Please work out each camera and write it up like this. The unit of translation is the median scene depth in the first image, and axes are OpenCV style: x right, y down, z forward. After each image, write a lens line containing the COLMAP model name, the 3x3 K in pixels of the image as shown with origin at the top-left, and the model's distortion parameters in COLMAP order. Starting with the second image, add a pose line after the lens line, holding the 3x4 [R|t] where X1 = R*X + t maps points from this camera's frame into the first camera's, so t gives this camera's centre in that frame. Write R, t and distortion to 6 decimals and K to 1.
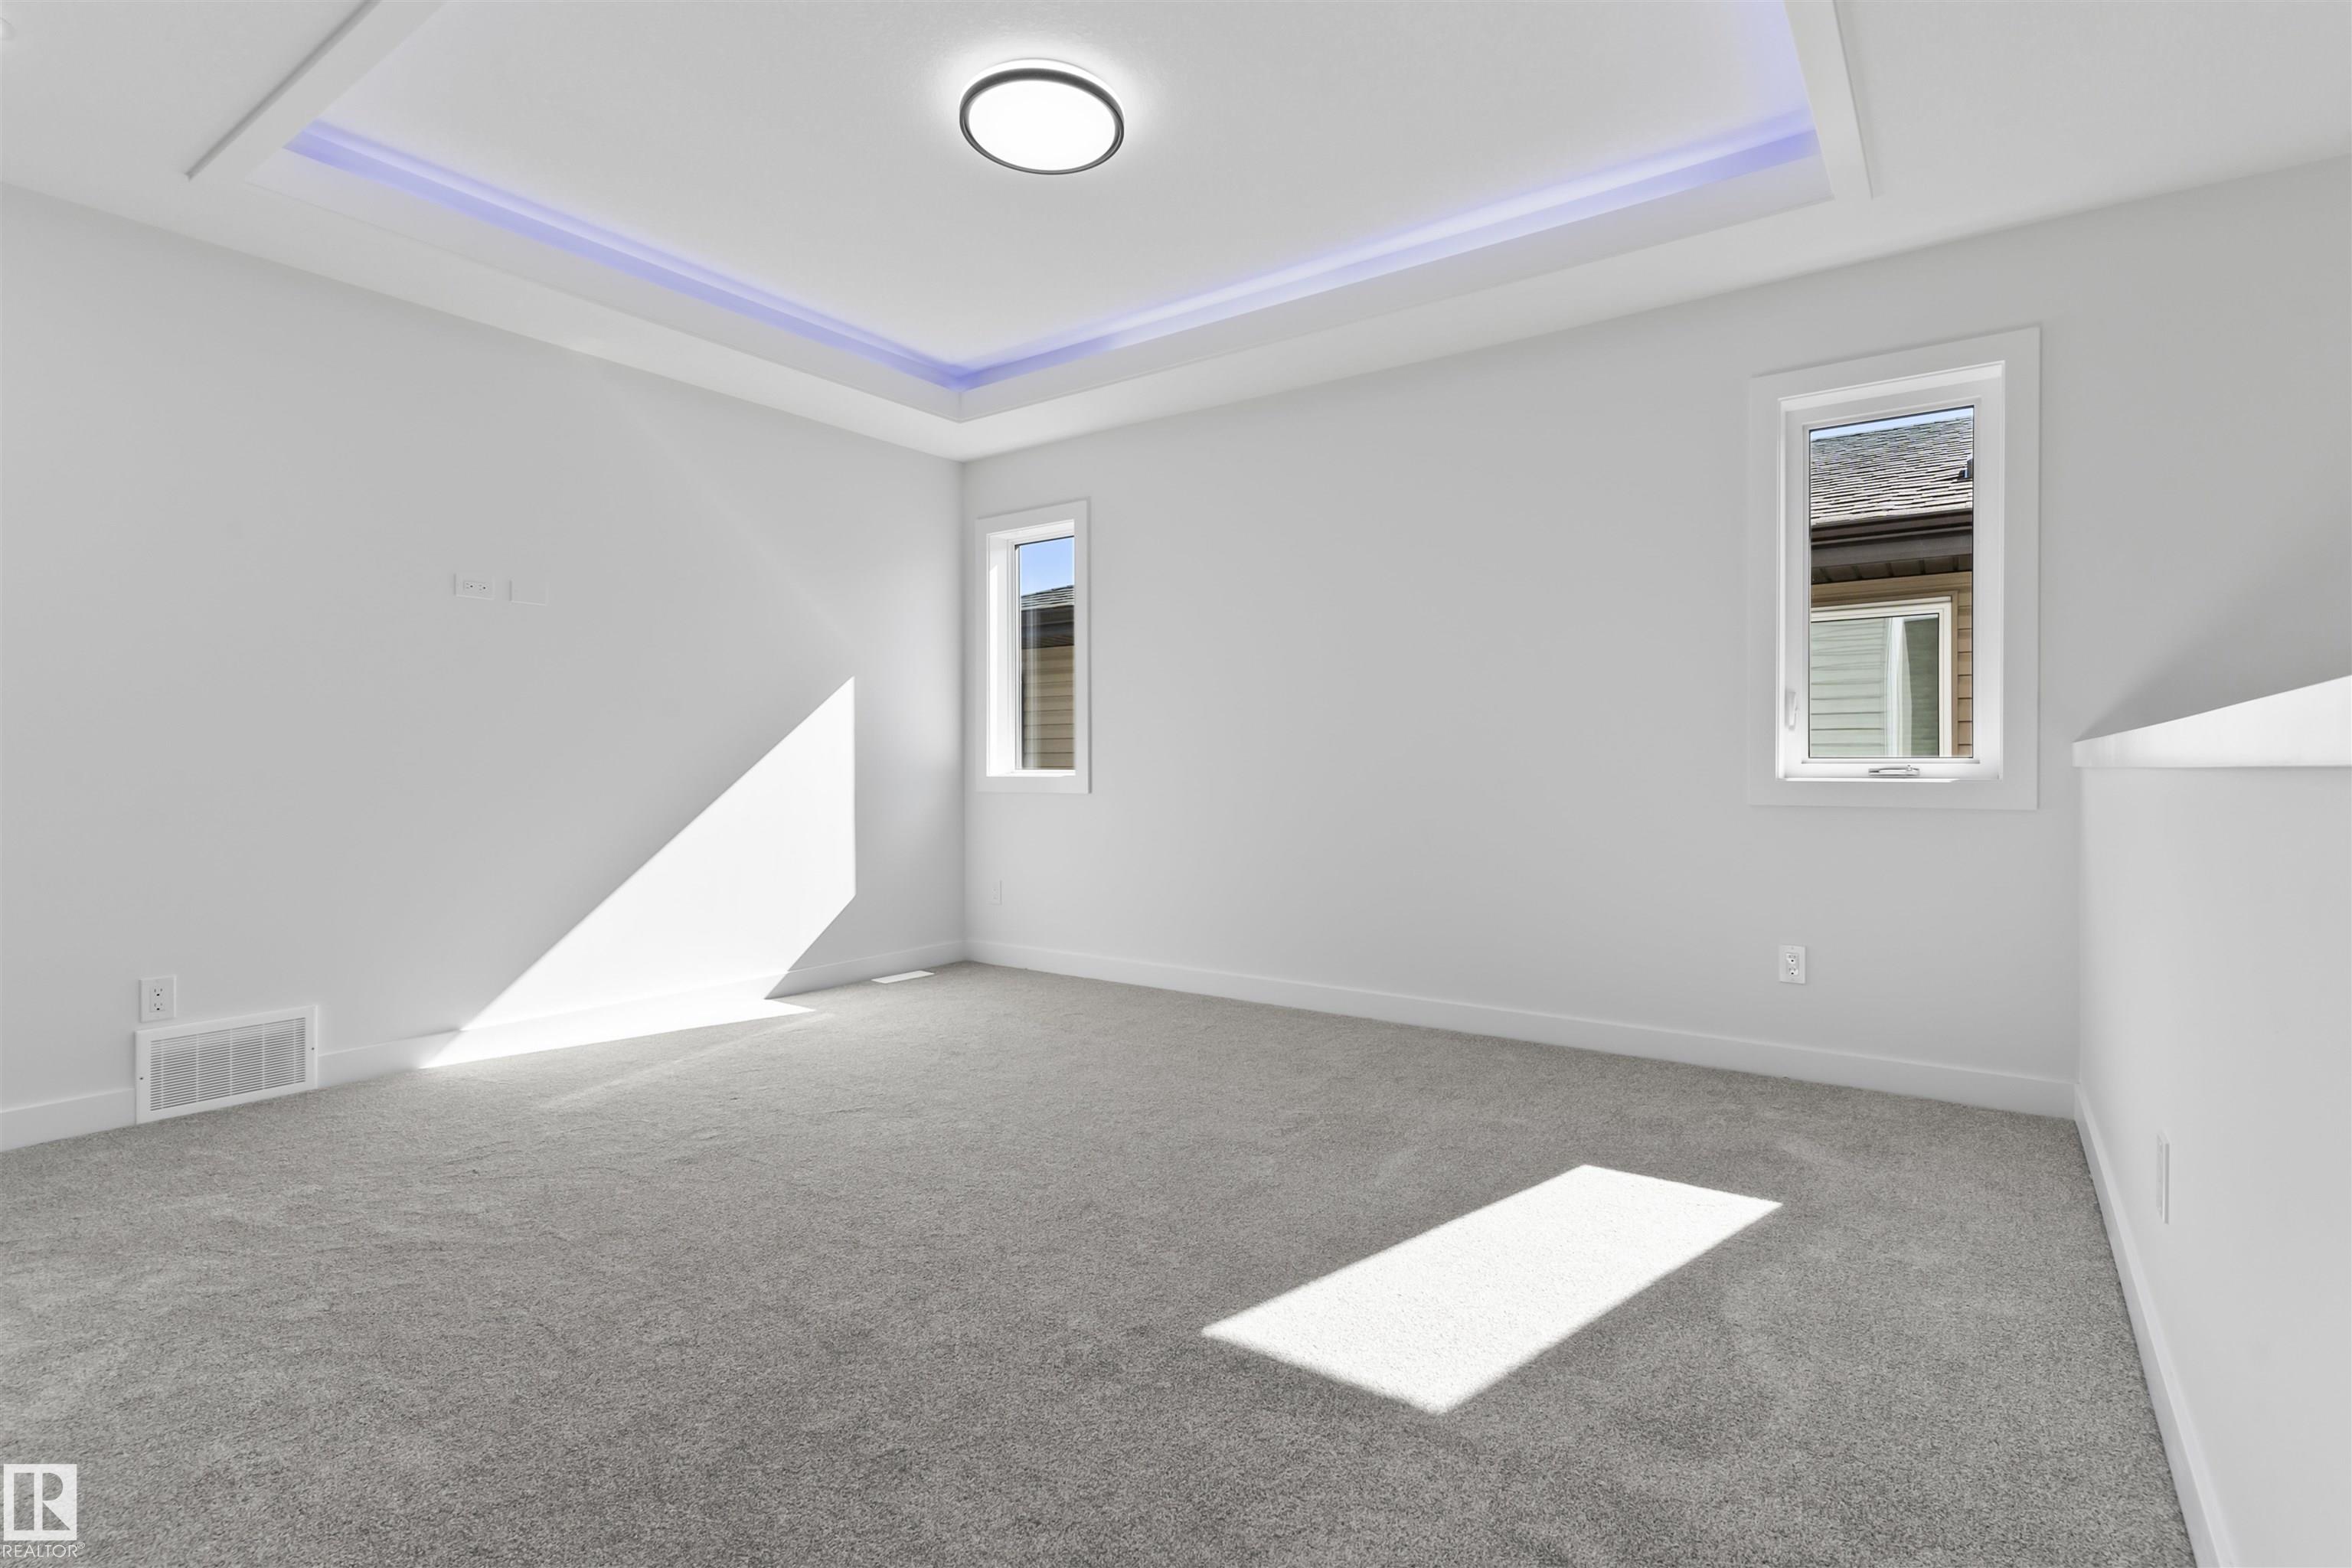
lens RADIAL K [[1112.3, 0, 1176.0], [0, 1112.3, 784.0], [0, 0, 1]] dist [0.003178, 0.000008]
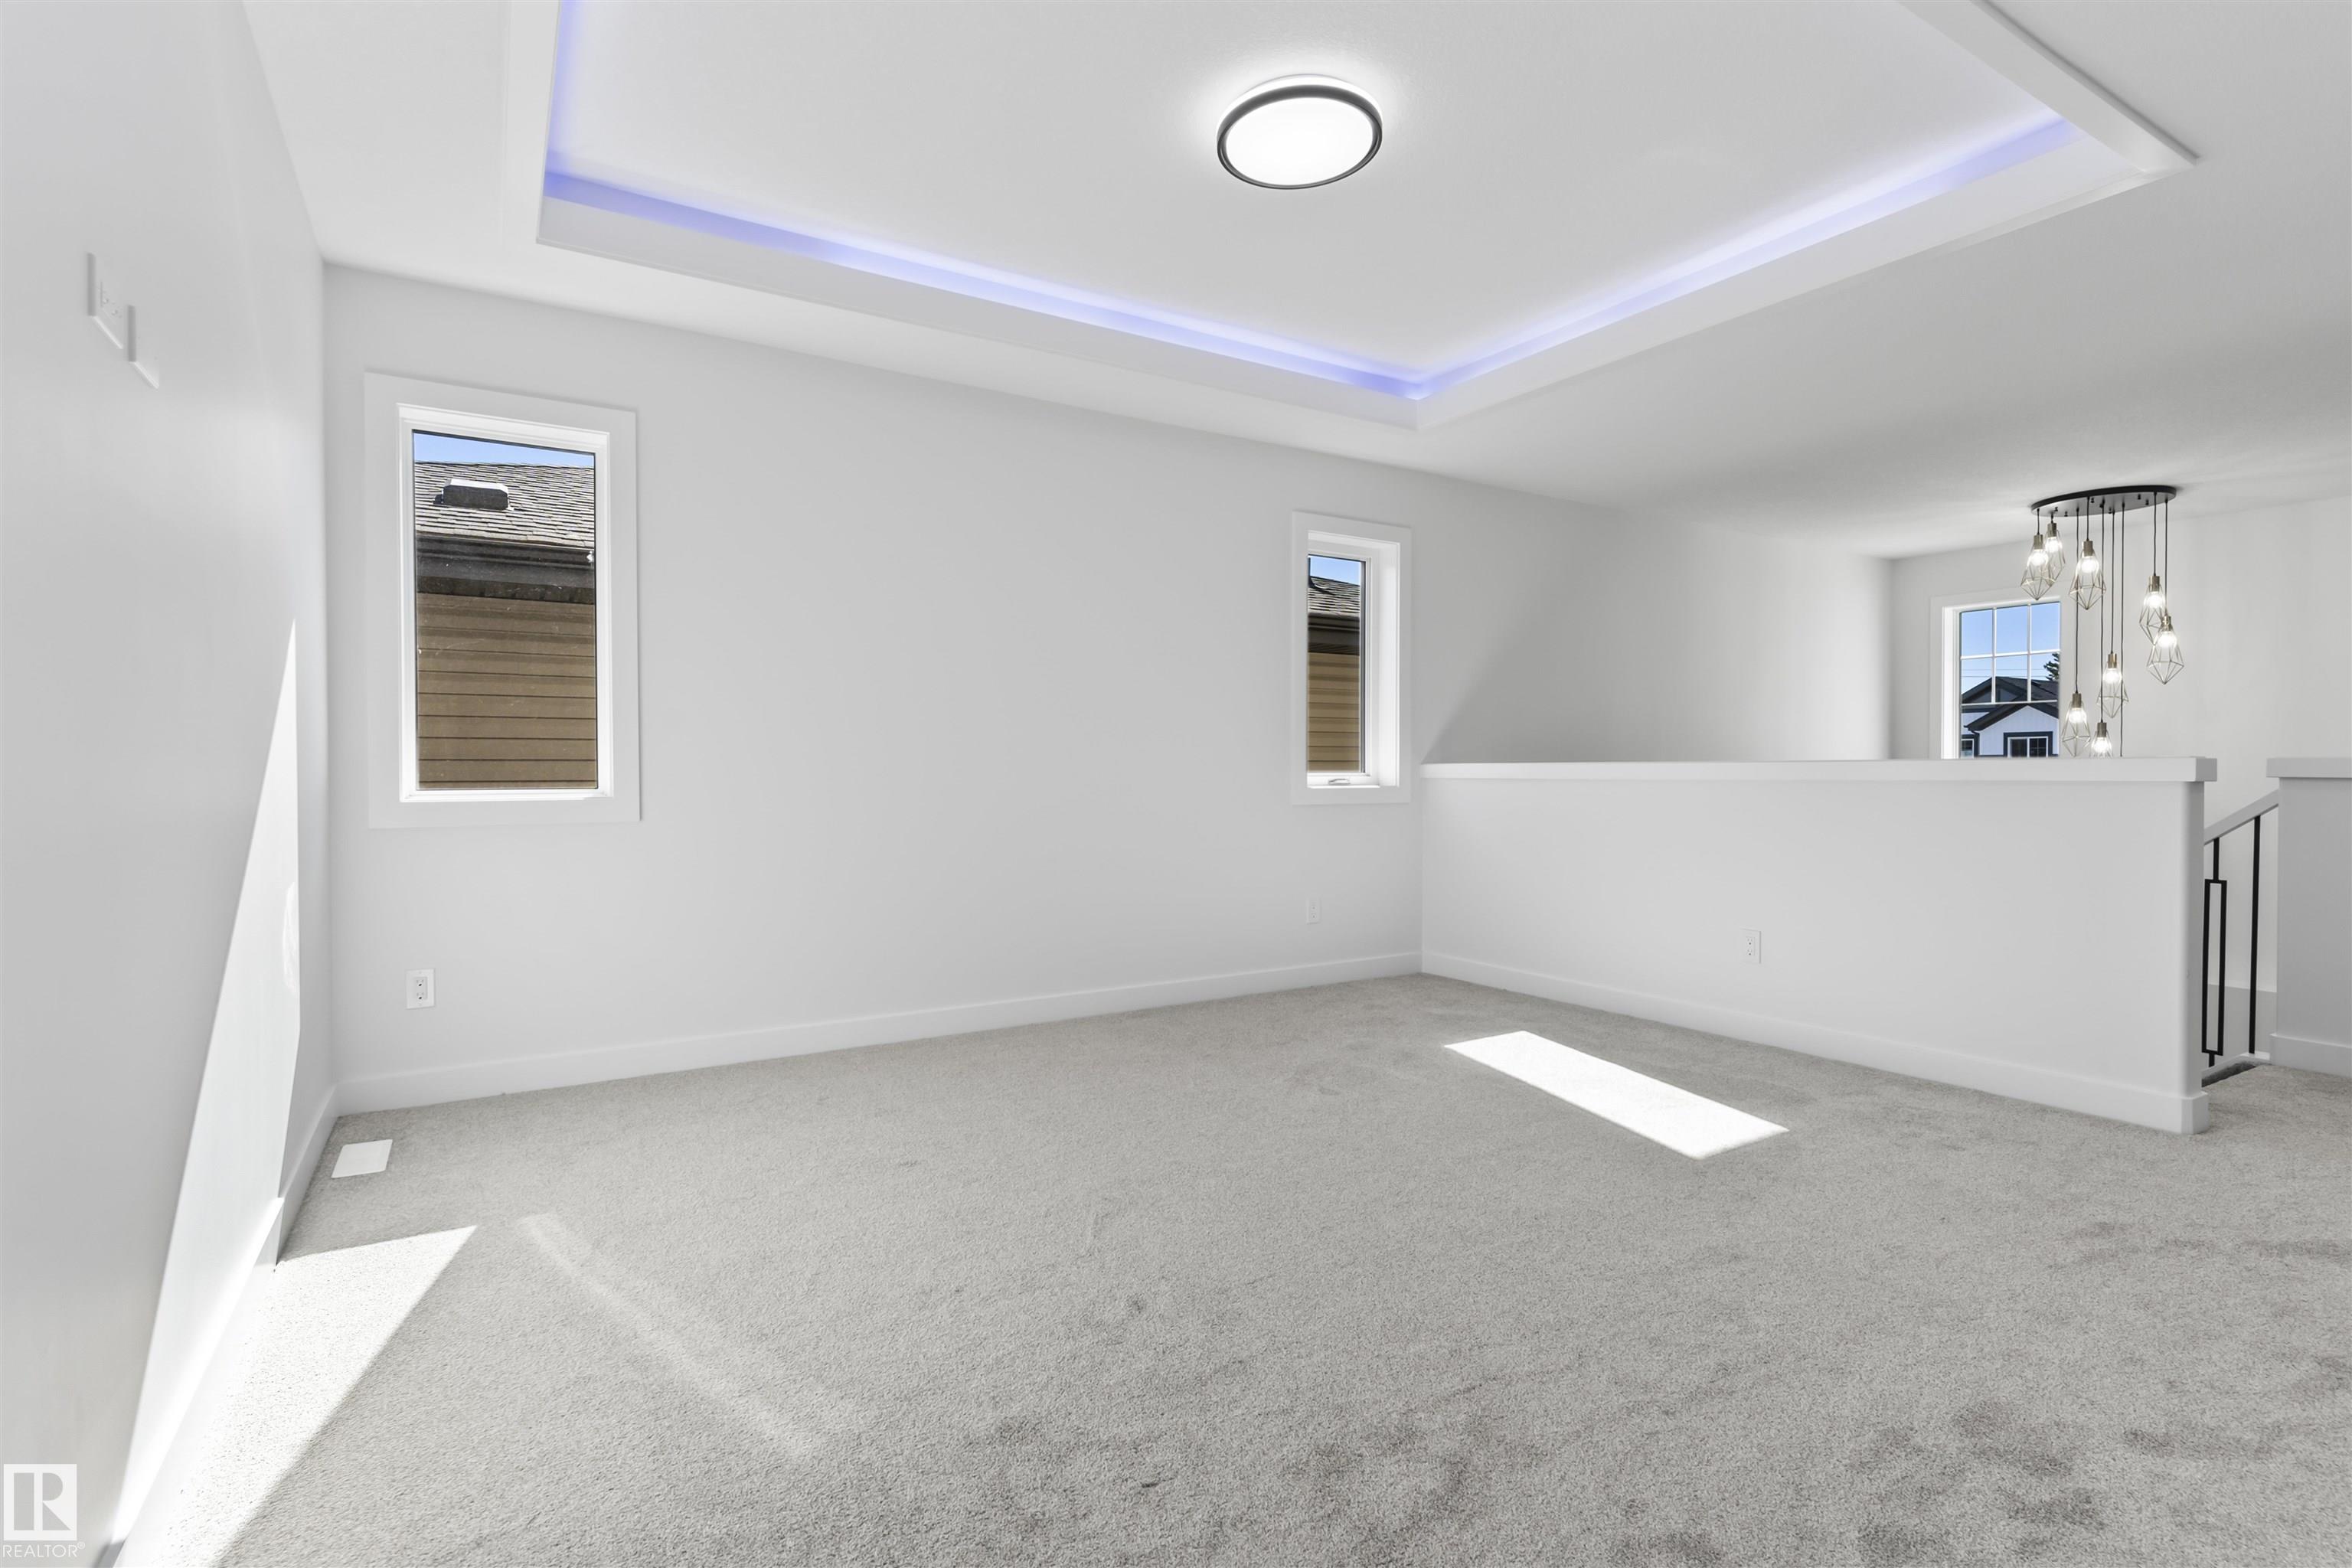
lens RADIAL K [[1109.9, 0, 1170.5], [0, 1109.9, 763.7], [0, 0, 1]] dist [-0.049041, -0.000062]
pose [[0.392592, 0.012293, 0.919631, -0.584737], [0.018349, 0.999607, -0.021196, -0.002979], [-0.919530, 0.025195, 0.392212, 0.397570]]
